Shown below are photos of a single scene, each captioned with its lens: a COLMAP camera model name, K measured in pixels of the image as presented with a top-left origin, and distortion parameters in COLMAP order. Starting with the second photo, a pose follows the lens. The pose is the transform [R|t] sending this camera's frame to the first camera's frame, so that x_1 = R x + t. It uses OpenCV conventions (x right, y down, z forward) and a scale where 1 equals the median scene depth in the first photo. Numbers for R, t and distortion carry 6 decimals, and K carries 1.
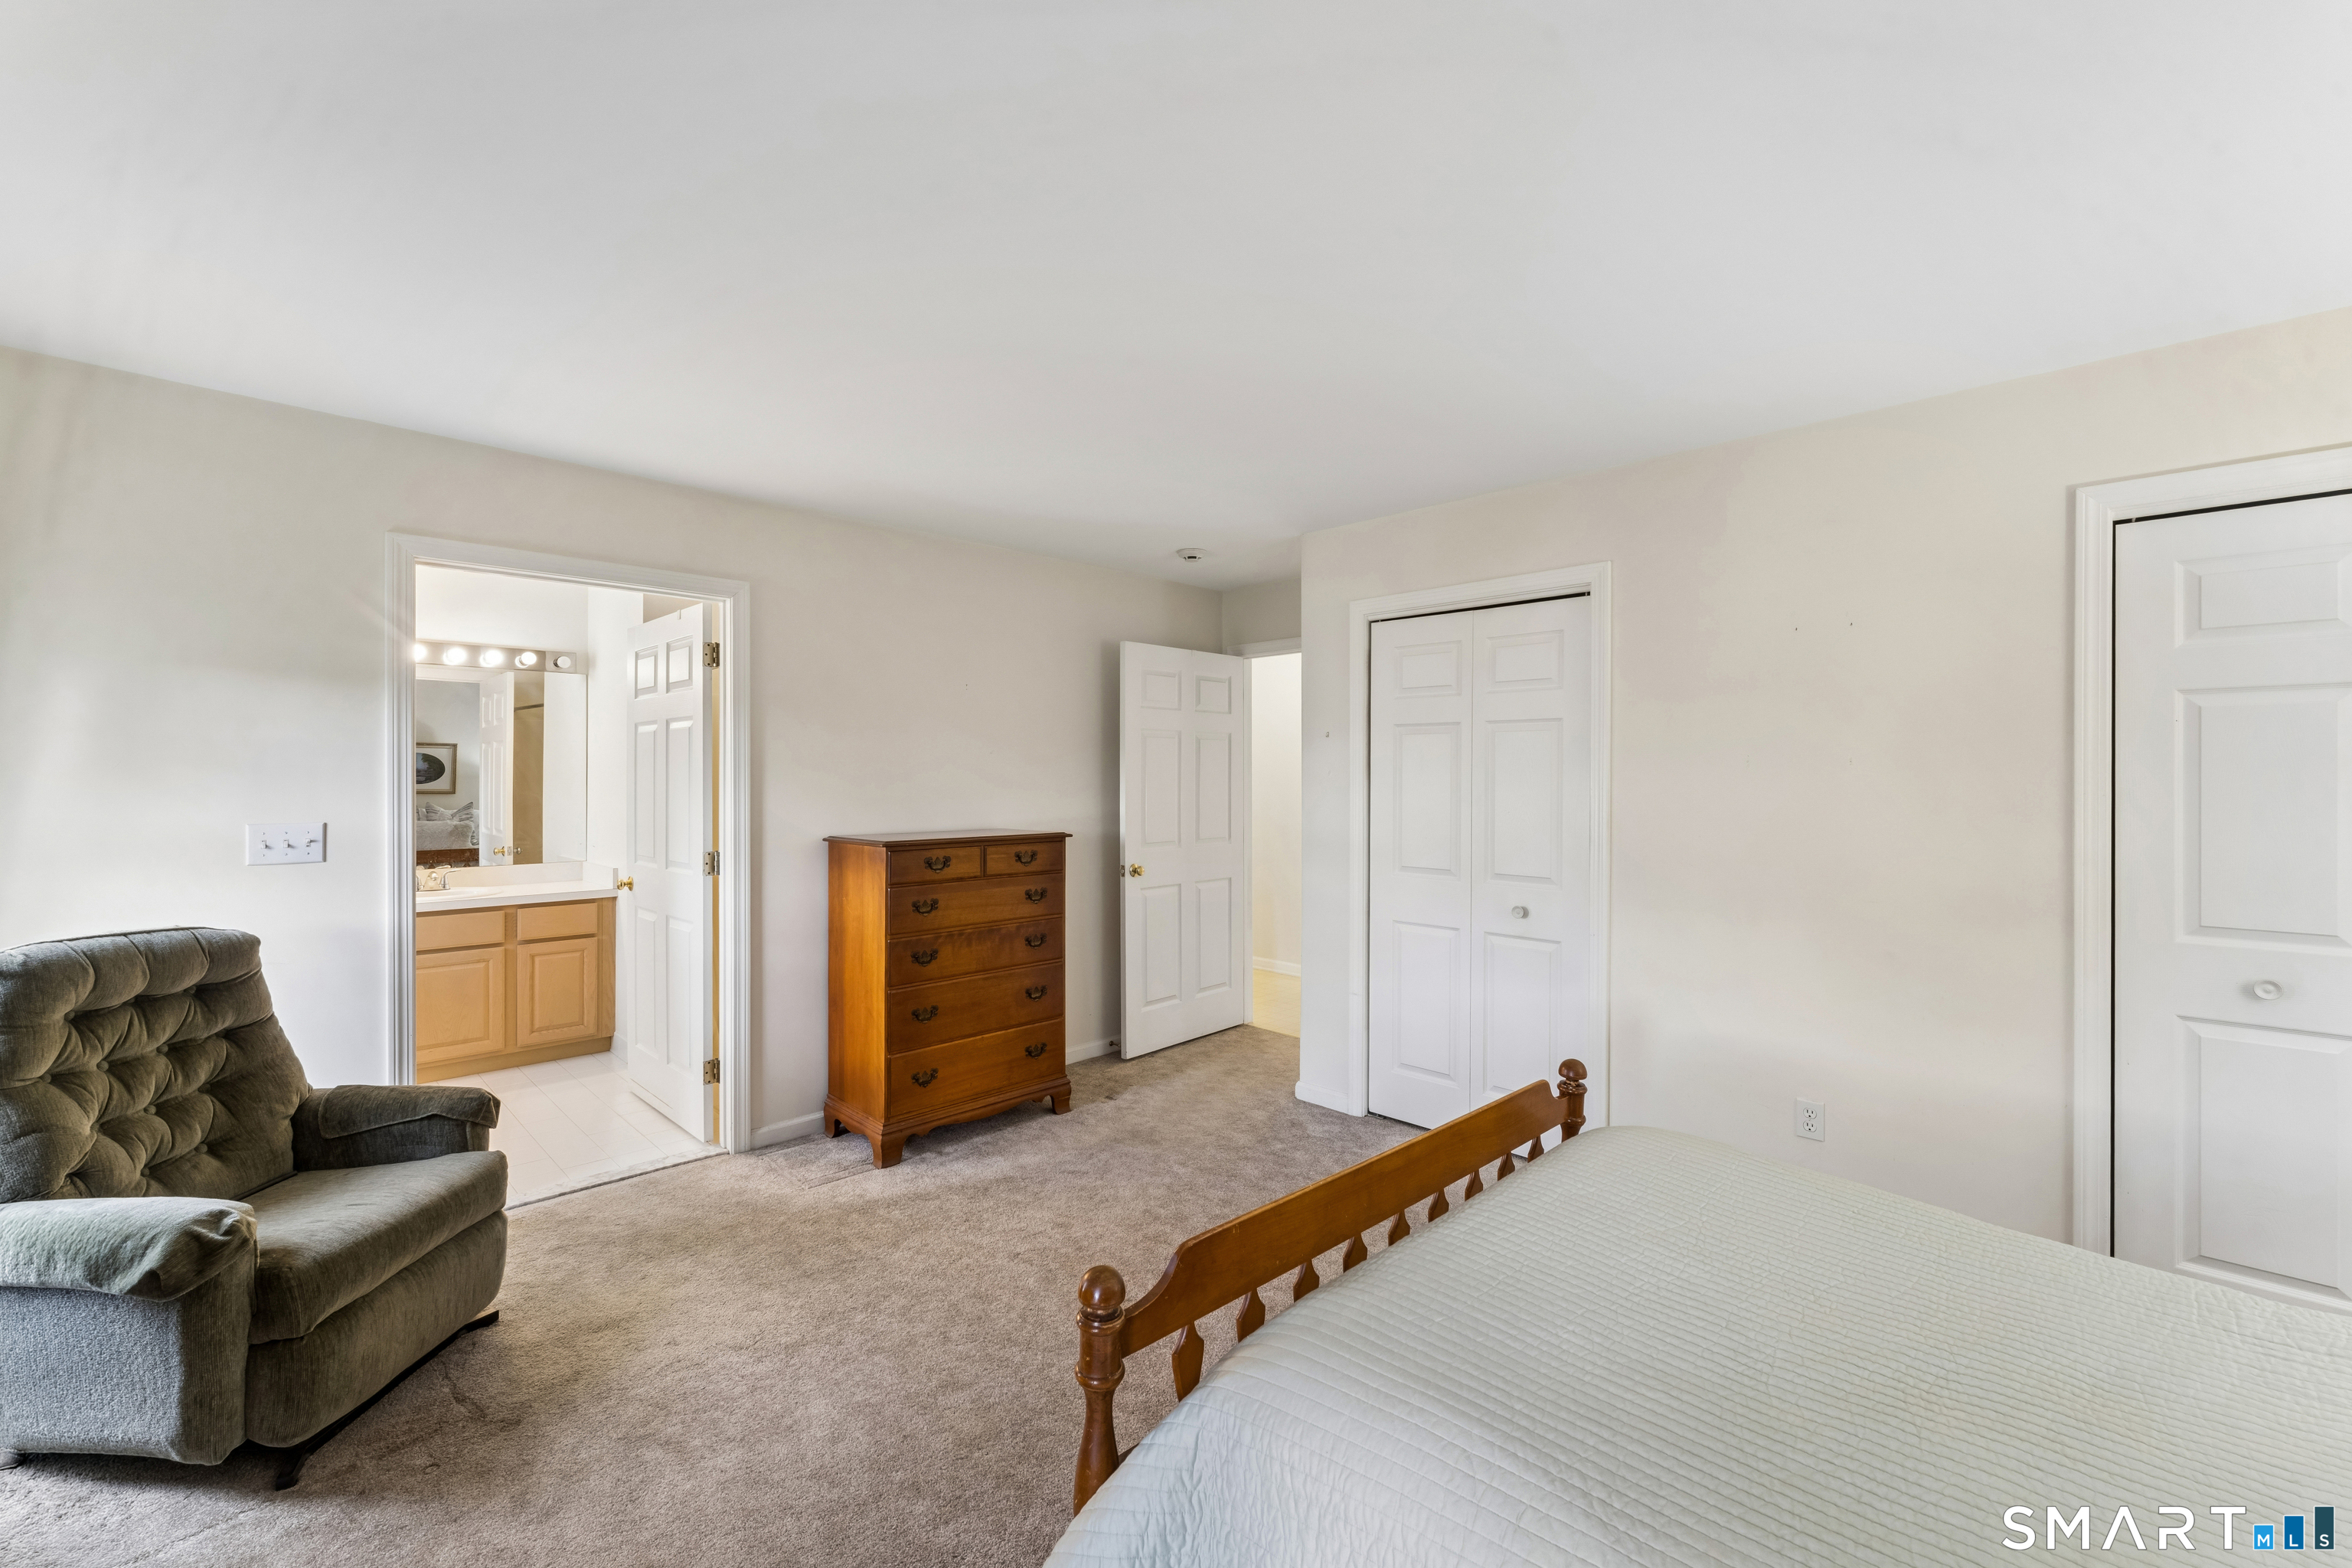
lens RADIAL K [[977.4, 0, 1174.1], [0, 977.4, 770.9], [0, 0, 1]] dist [0.000747, 0.000101]
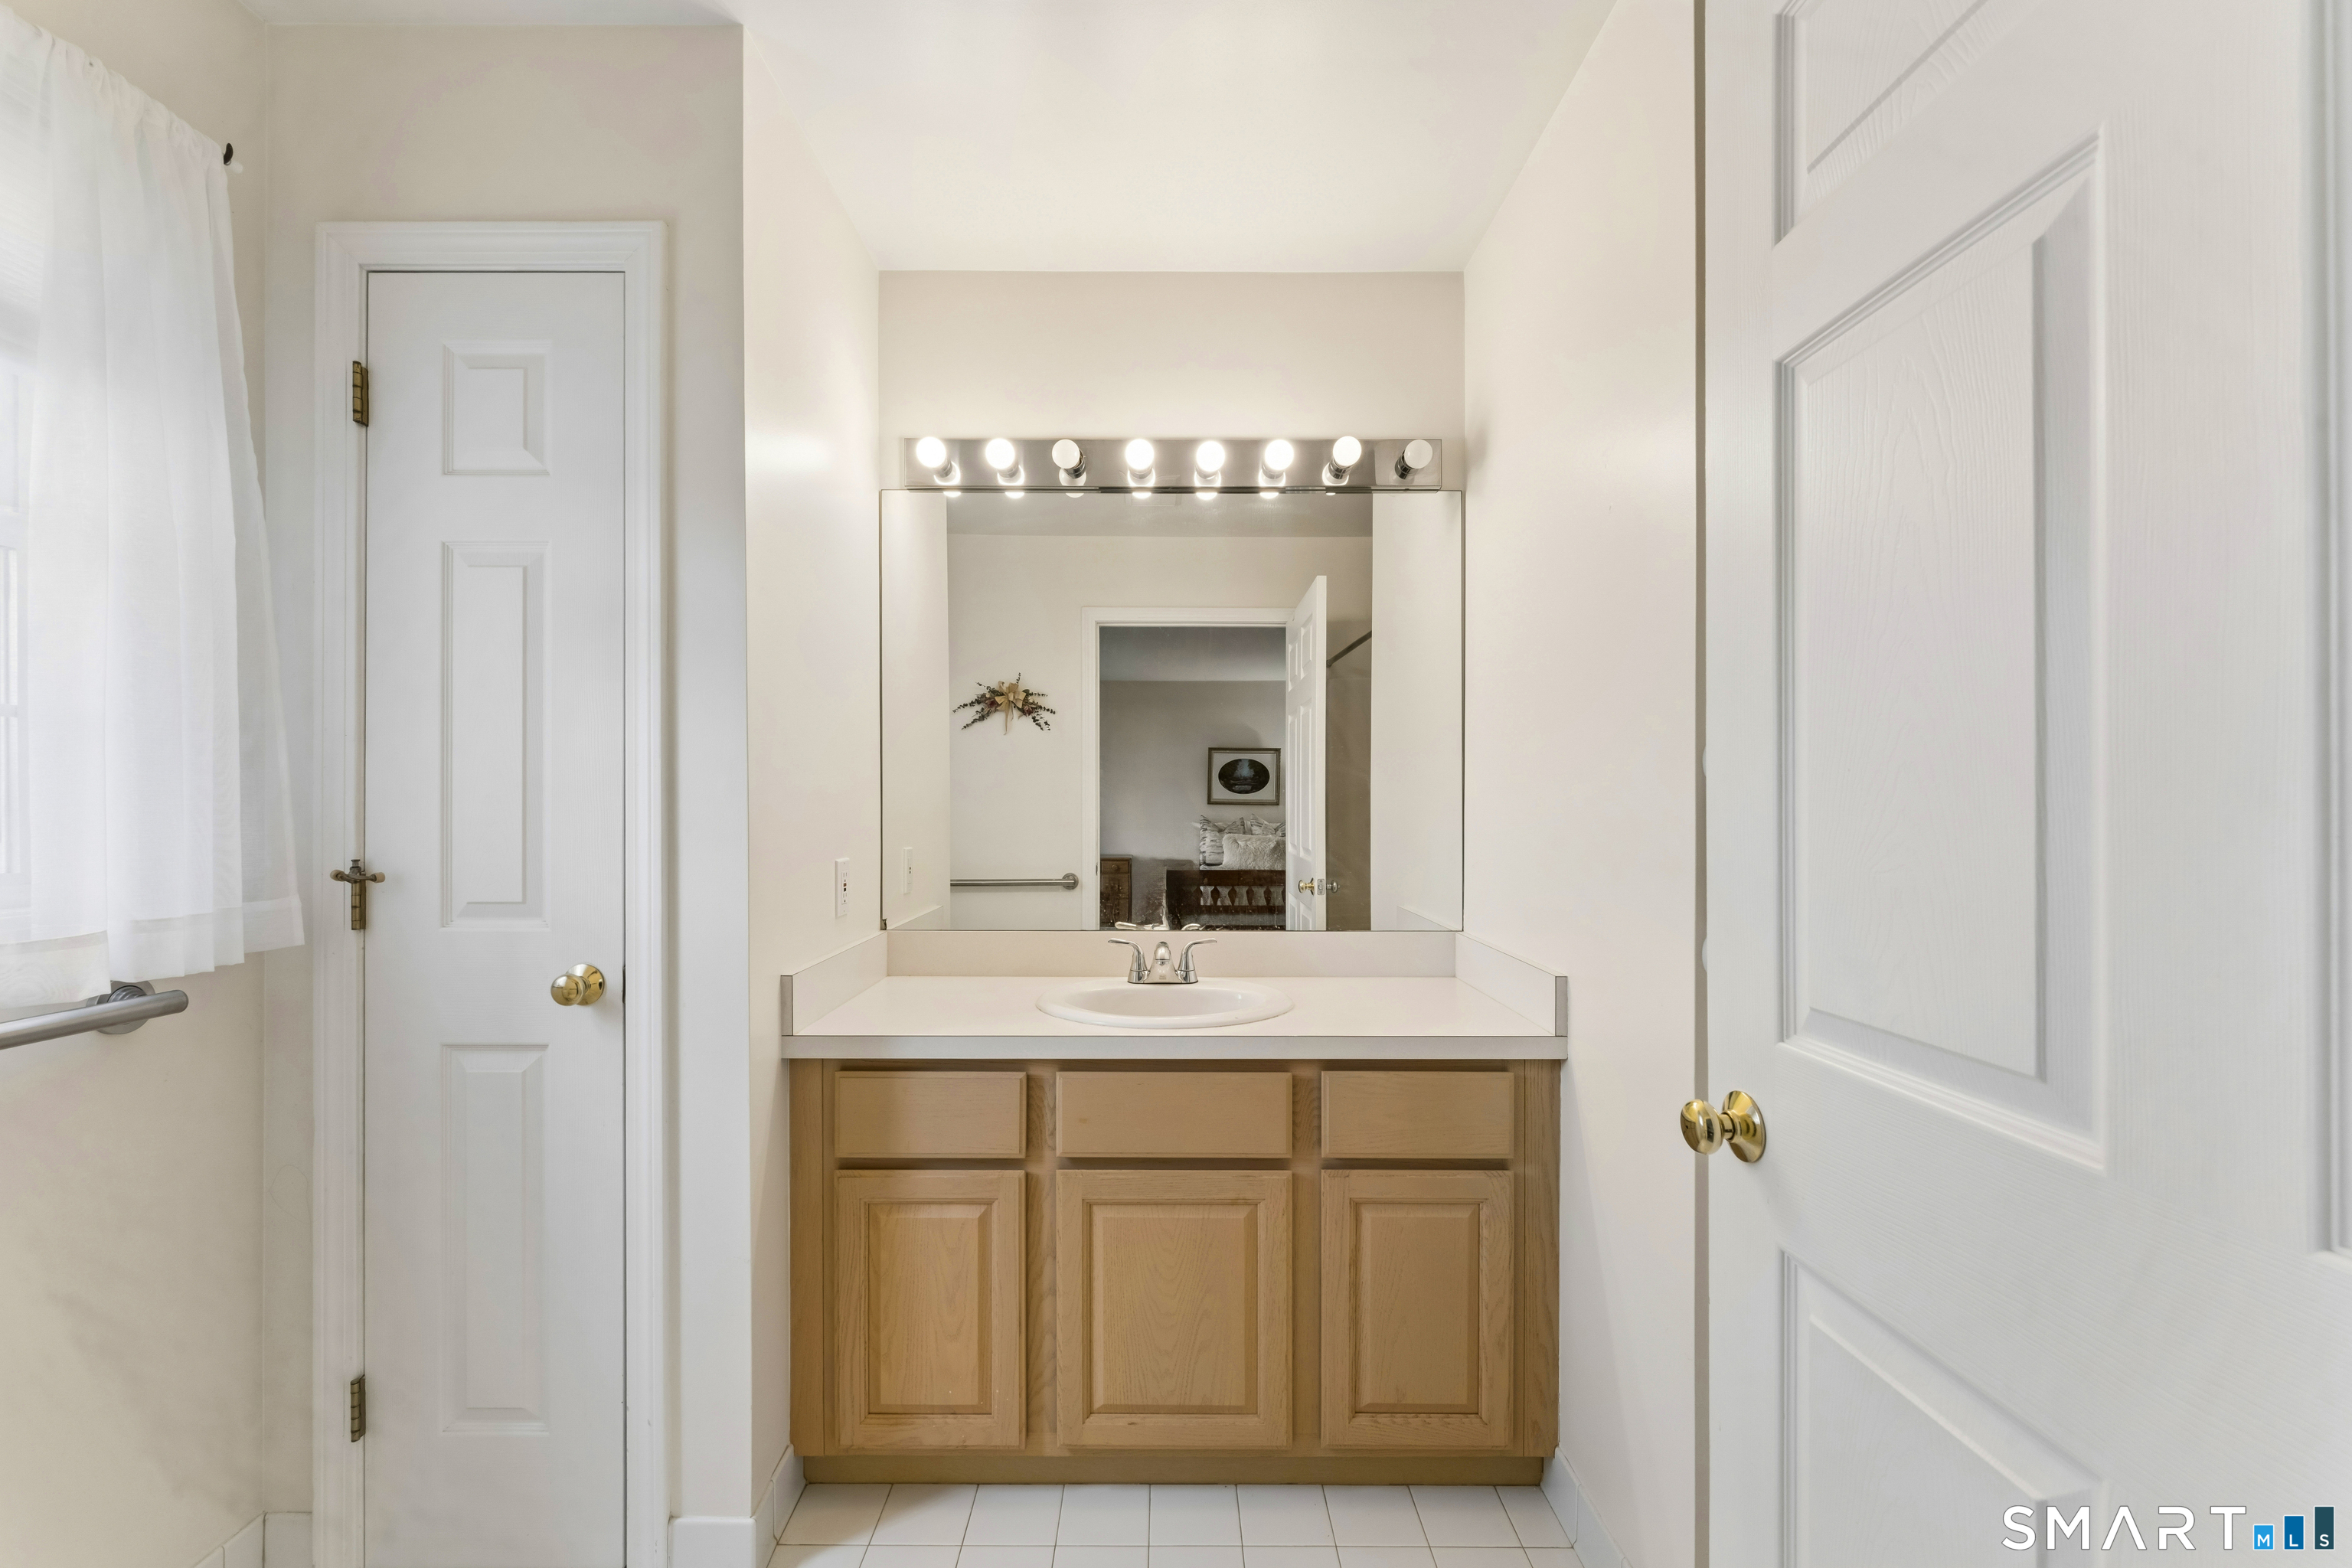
lens RADIAL K [[977.4, 0, 1173.6], [0, 977.4, 787.0], [0, 0, 1]] dist [0.000747, 0.000101]
pose [[0.723184, -0.006223, -0.690627, -0.435438], [-0.001059, 0.999948, -0.010119, 0.036242], [0.690655, 0.008049, 0.723140, 0.661874]]
